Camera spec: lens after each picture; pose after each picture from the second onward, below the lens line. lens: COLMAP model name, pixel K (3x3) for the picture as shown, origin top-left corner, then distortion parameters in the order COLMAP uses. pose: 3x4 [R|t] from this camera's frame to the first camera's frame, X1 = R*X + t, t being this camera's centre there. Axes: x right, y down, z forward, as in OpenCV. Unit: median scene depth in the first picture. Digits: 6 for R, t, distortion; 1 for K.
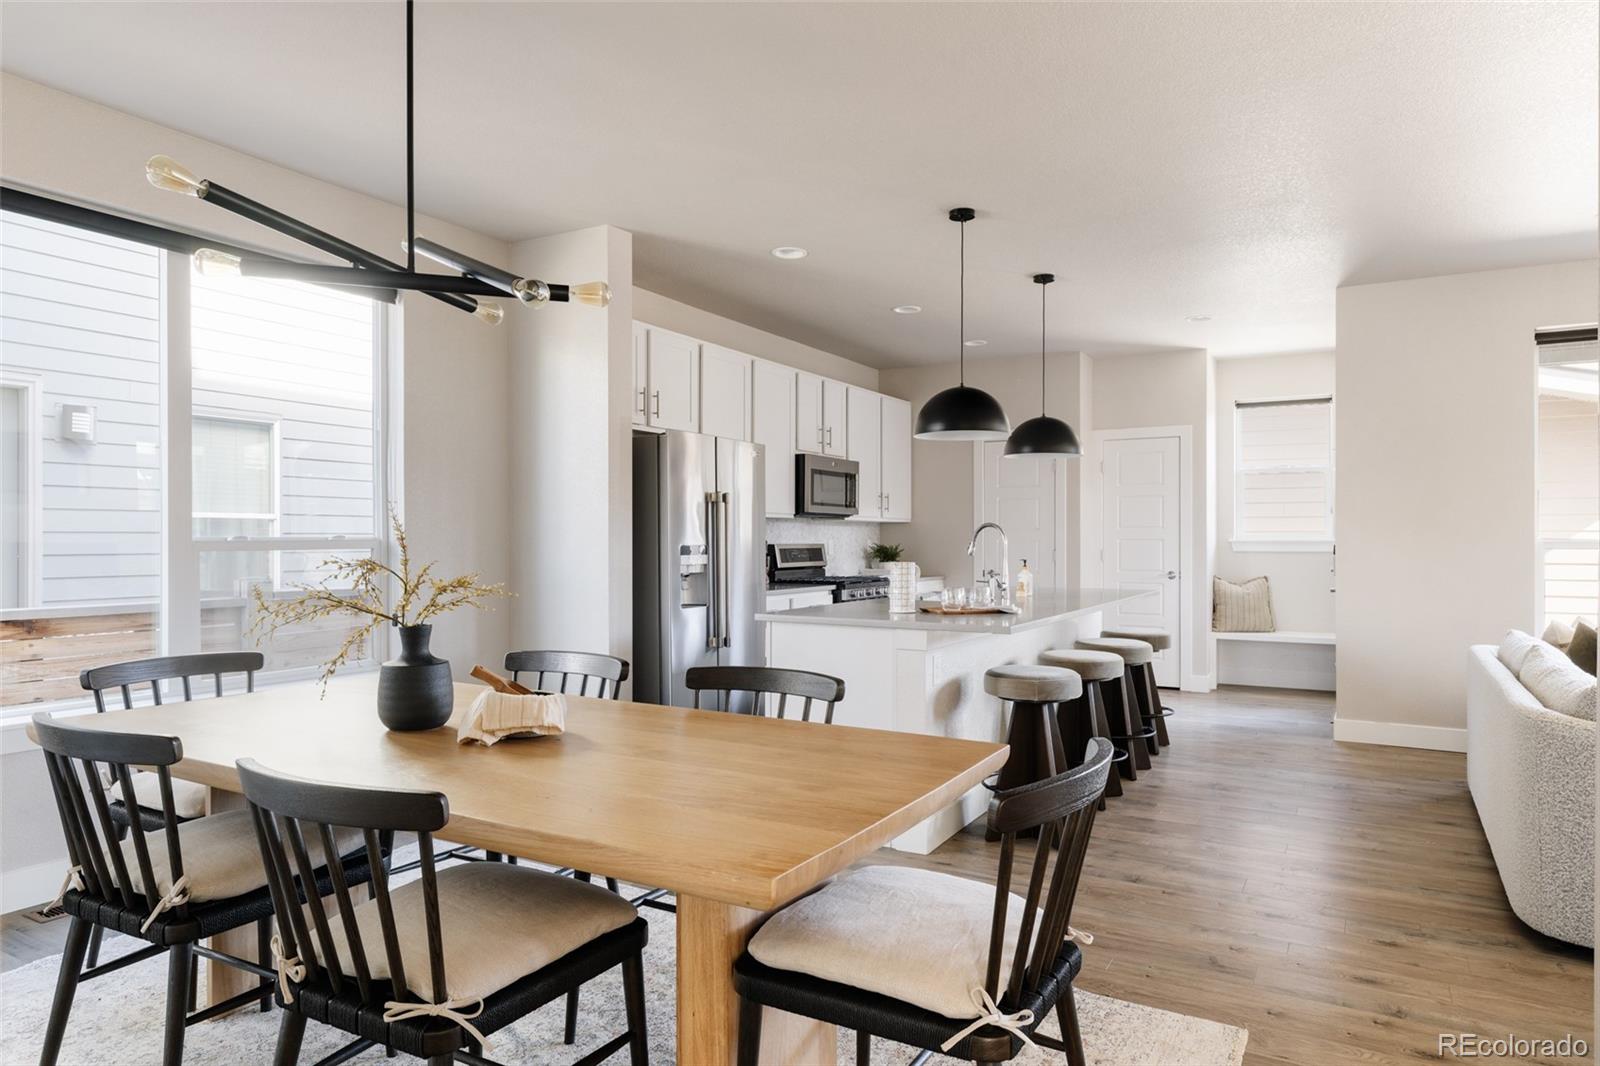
lens RADIAL K [[973.0, 0, 816.2], [0, 973.0, 531.0], [0, 0, 1]] dist [0.008180, -0.000242]
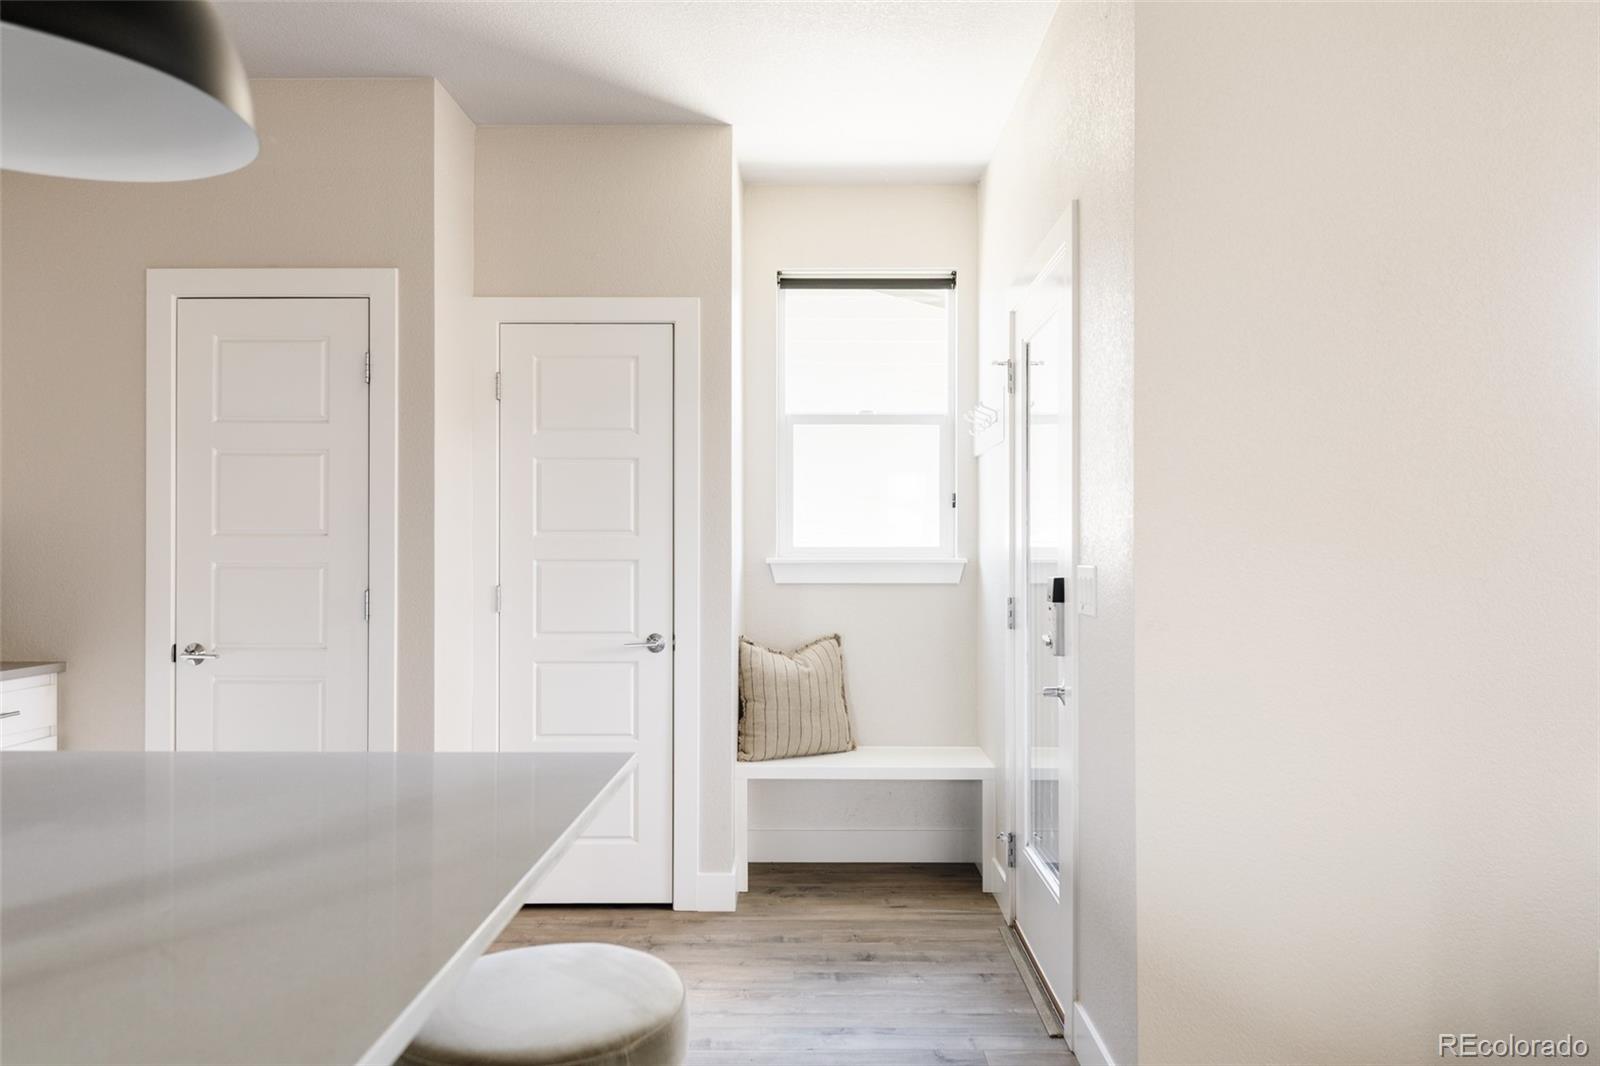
lens RADIAL K [[1064.3, 0, 798.9], [0, 1064.3, 545.0], [0, 0, 1]] dist [-0.001235, 0.000478]
pose [[0.878263, 0.001195, 0.478176, 0.225601], [-0.003712, 0.999984, 0.004319, -0.000444], [-0.478164, -0.005568, 0.878253, 0.641931]]
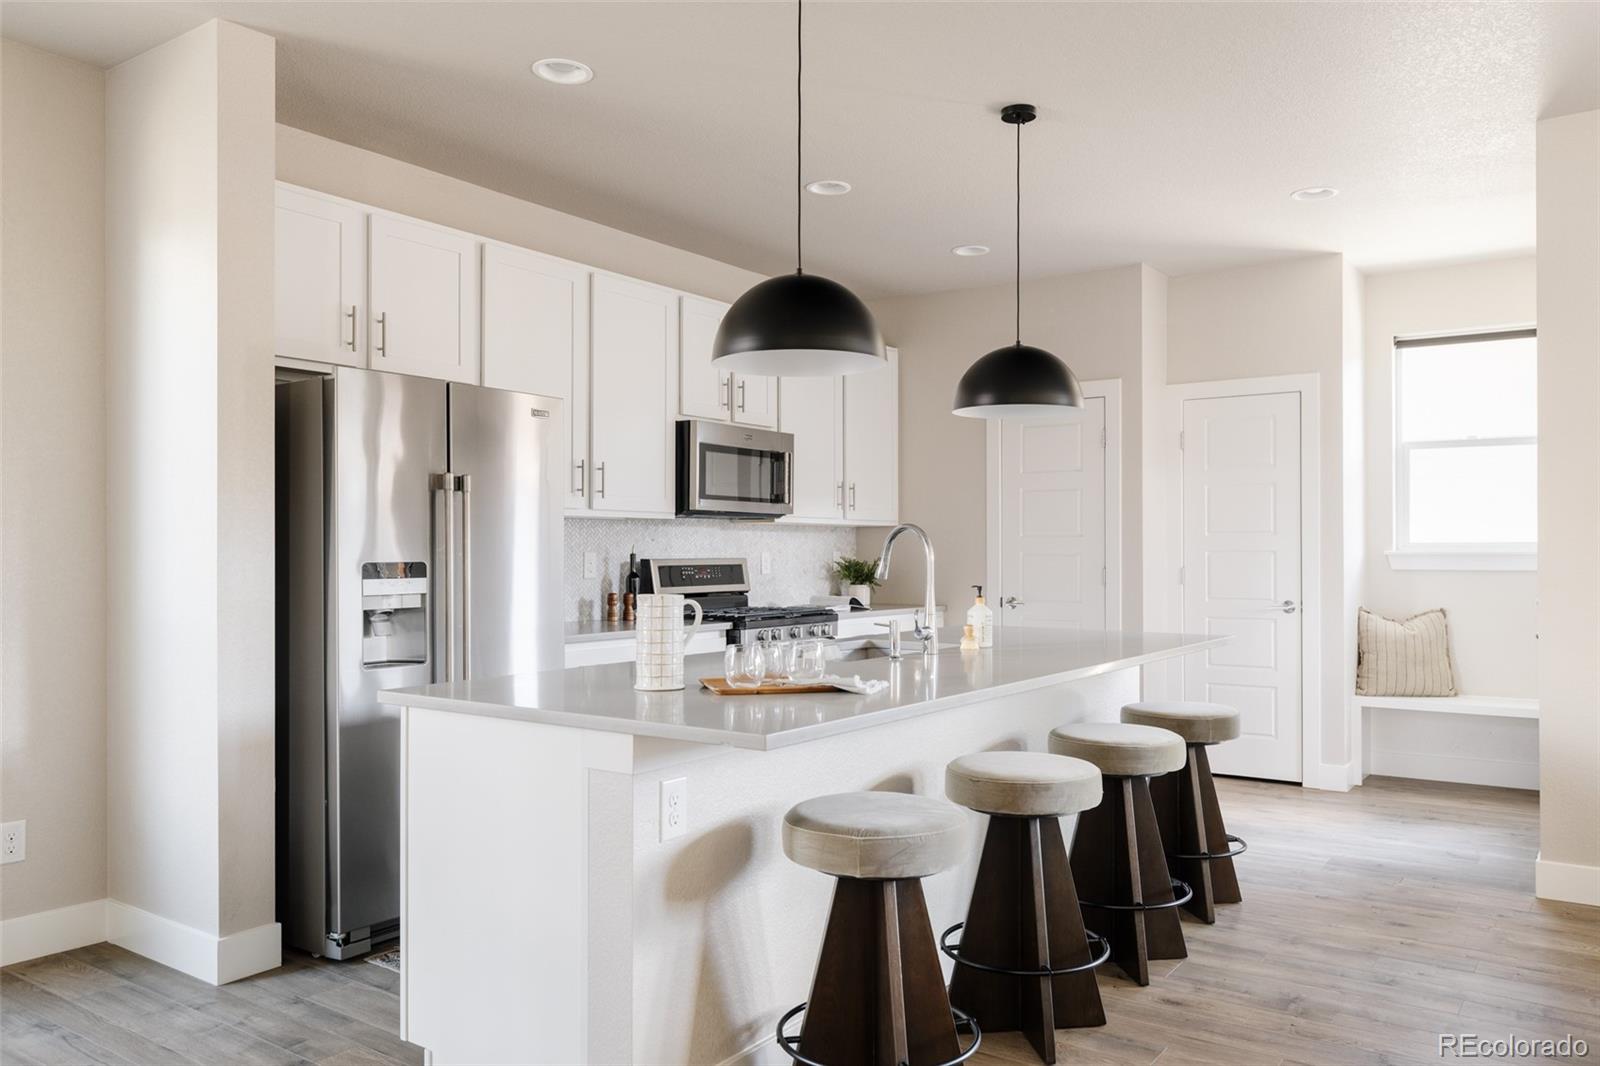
lens RADIAL K [[1182.7, 0, 809.2], [0, 1182.7, 534.7], [0, 0, 1]] dist [0.000028, -0.009656]
pose [[0.995316, -0.001769, -0.096662, 0.144252], [0.001254, 0.999985, -0.005384, 0.001658], [0.096670, 0.005238, 0.995303, 0.220925]]
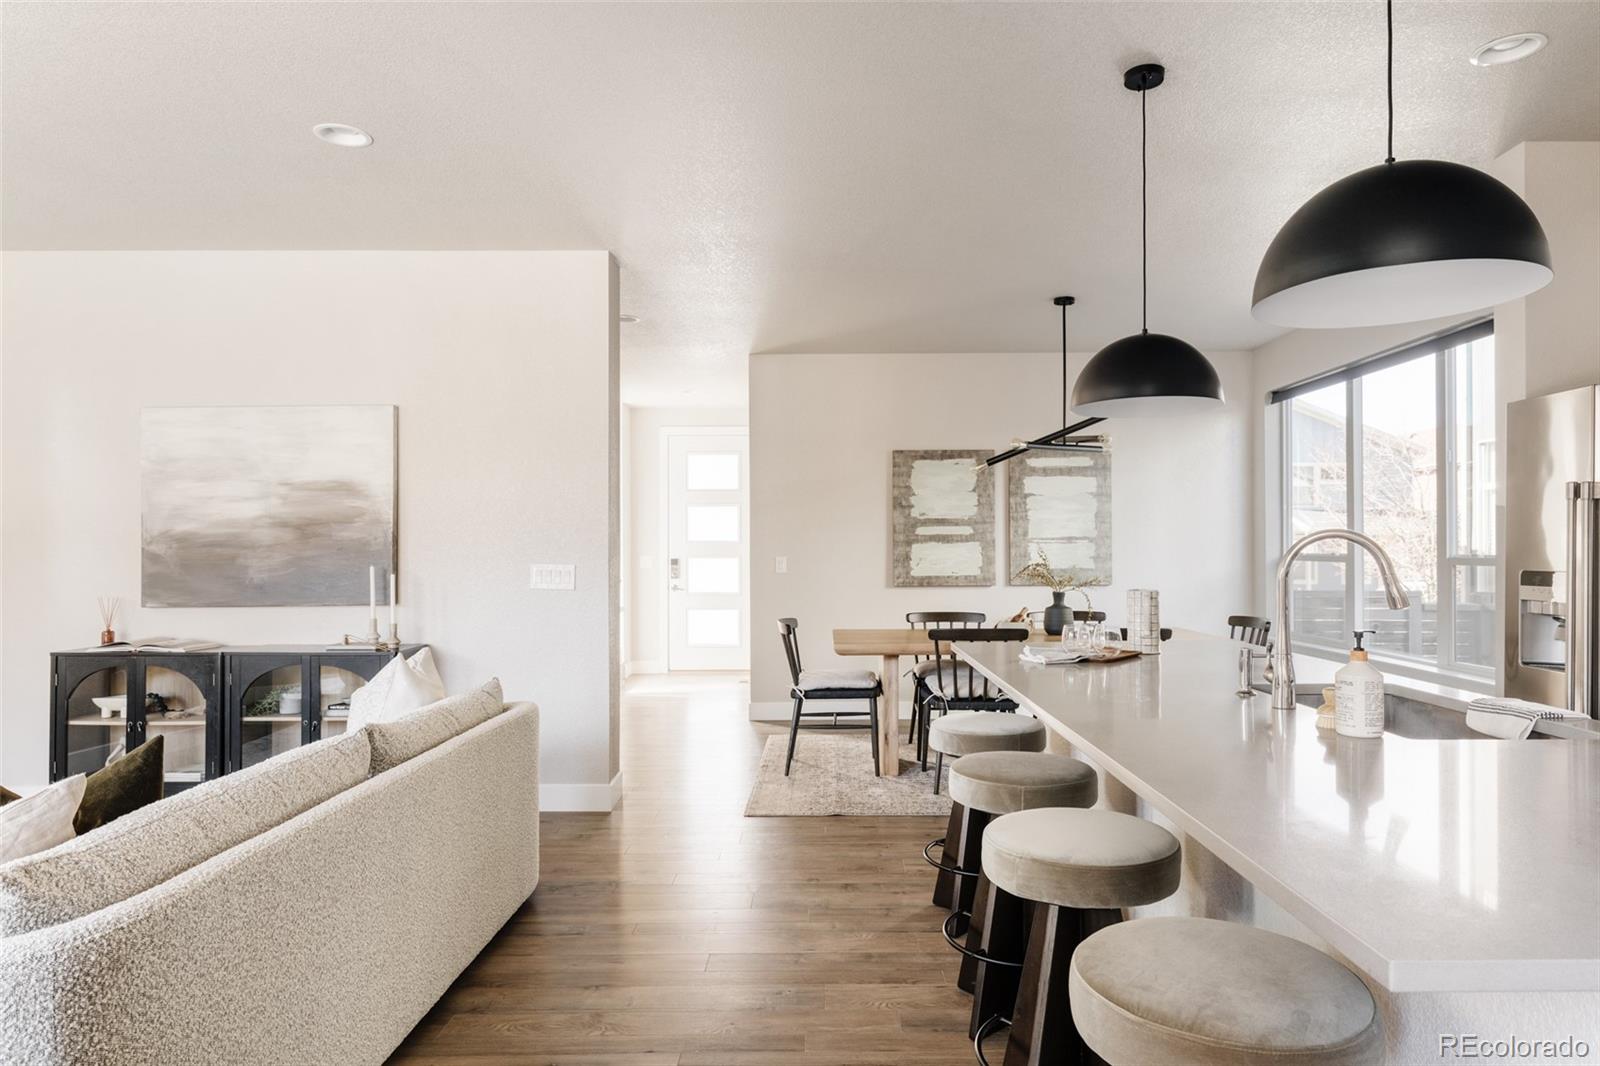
lens RADIAL K [[973.0, 0, 826.9], [0, 973.0, 543.9], [0, 0, 1]] dist [0.008180, -0.000242]
pose [[-0.868034, 0.000178, -0.496506, 0.439274], [0.006410, 0.999921, -0.010848, 0.000975], [0.496464, -0.012599, -0.867966, 0.965717]]
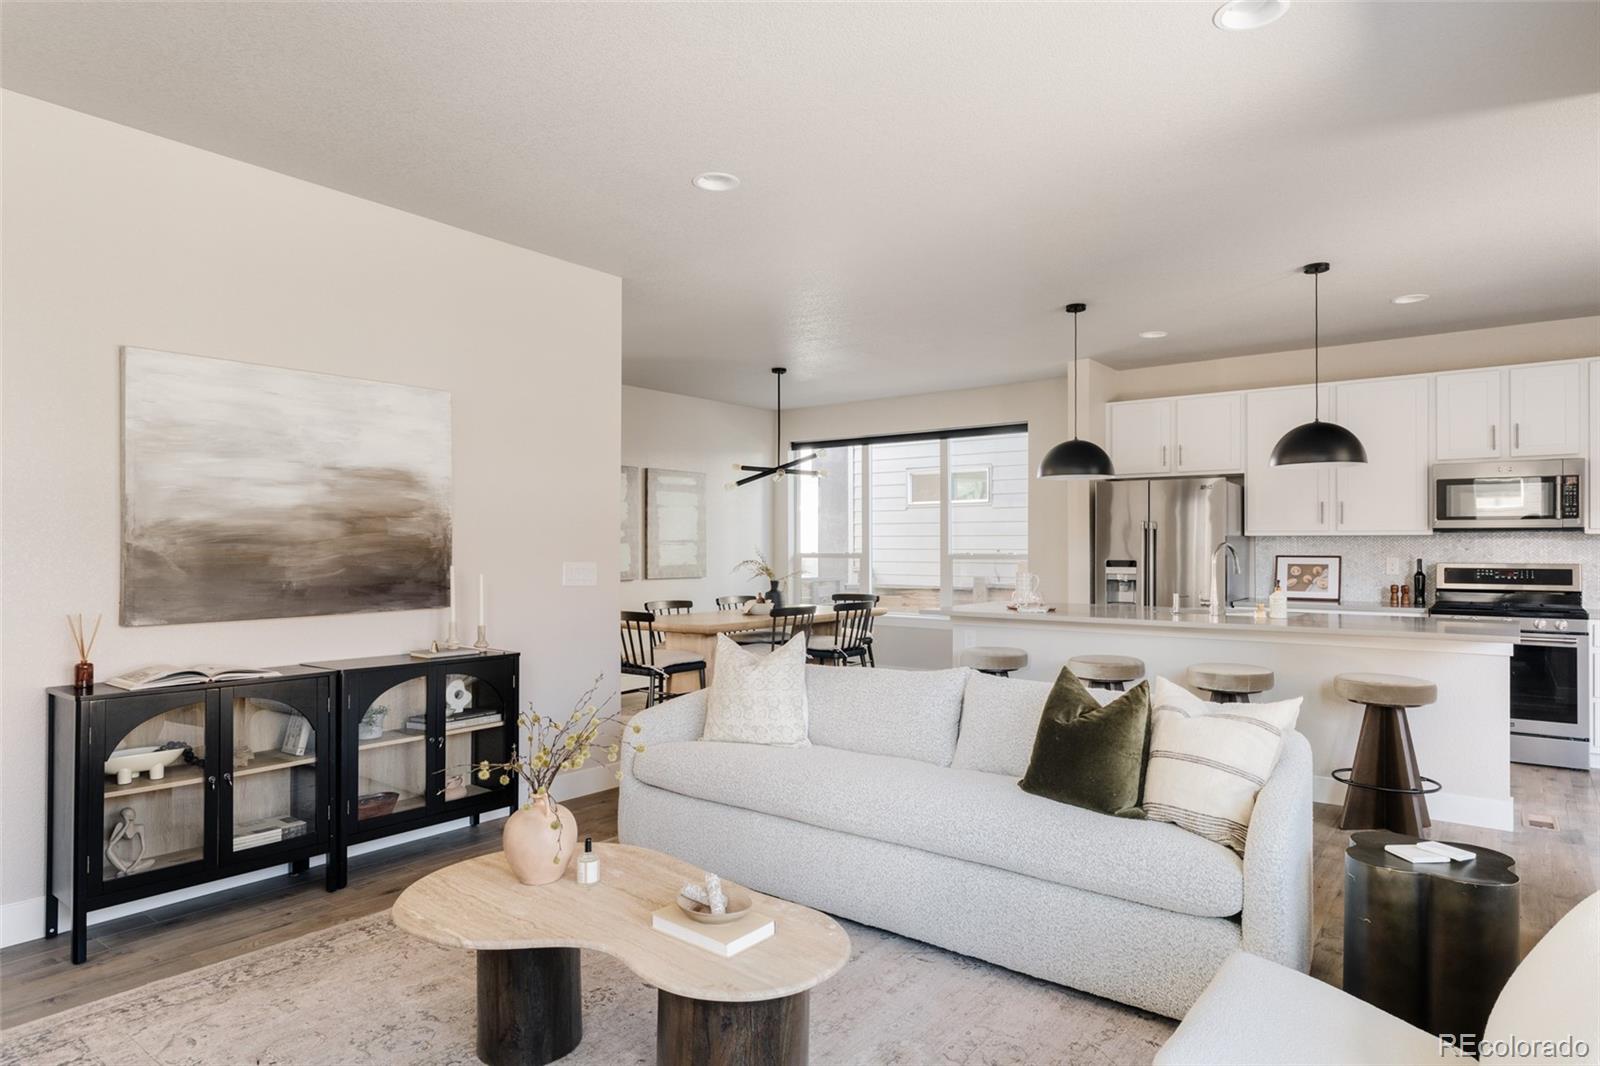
lens RADIAL K [[916.8, 0, 815.5], [0, 916.8, 542.0], [0, 0, 1]] dist [-0.000599, 0.000393]
pose [[-0.131155, -0.007384, -0.991334, 0.921848], [0.004383, 0.999958, -0.008028, -0.002111], [0.991352, -0.005398, -0.131117, 0.535733]]
